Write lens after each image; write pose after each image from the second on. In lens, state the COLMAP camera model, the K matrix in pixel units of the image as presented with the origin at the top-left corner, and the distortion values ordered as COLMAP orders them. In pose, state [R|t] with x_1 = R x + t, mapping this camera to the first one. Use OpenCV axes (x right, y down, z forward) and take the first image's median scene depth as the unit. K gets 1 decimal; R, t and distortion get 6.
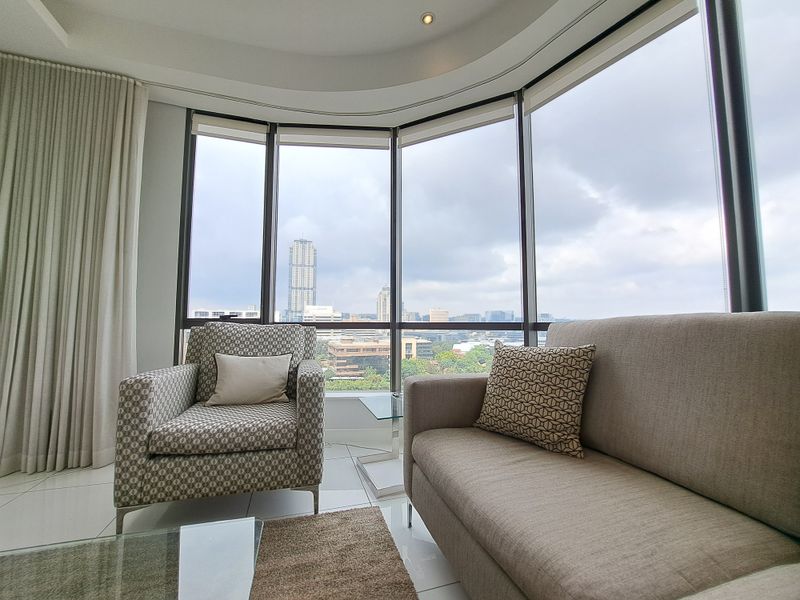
lens RADIAL K [[320.3, 0, 393.3], [0, 320.3, 300.5], [0, 0, 1]] dist [-0.015378, -0.000466]
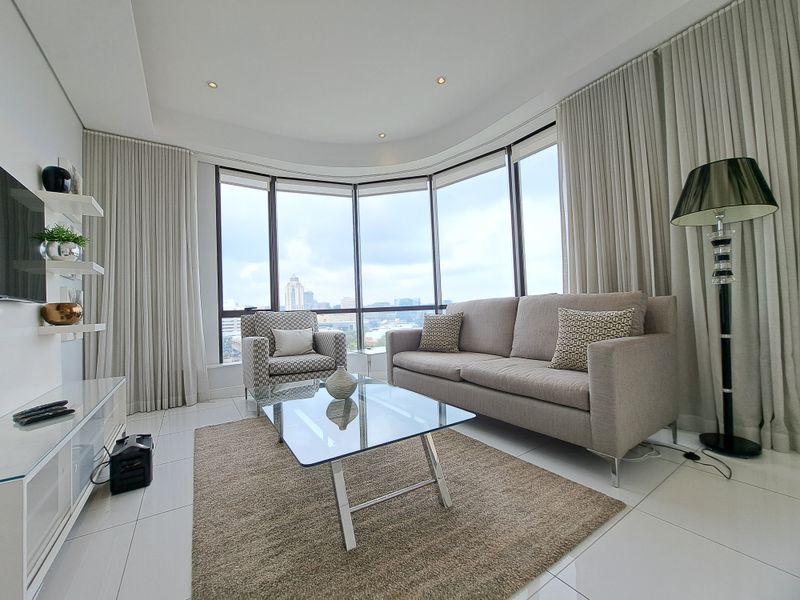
lens RADIAL K [[320.3, 0, 393.3], [0, 320.3, 300.5], [0, 0, 1]] dist [-0.015378, -0.000466]
pose [[0.960876, -0.030946, 0.275244, -0.359758], [0.022181, 0.999145, 0.034900, -0.031250], [-0.276089, -0.027429, 0.960741, -0.773699]]
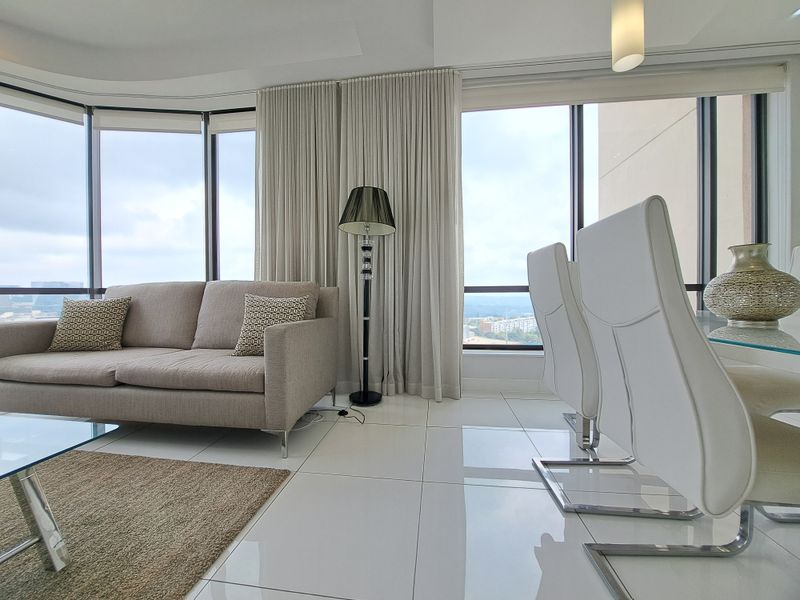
lens RADIAL K [[320.3, 0, 393.3], [0, 320.3, 300.5], [0, 0, 1]] dist [-0.015378, -0.000466]
pose [[0.418581, -0.019301, 0.907974, -0.285345], [-0.053544, 0.997511, 0.045888, -0.009700], [-0.906600, -0.067824, 0.416506, -0.778681]]
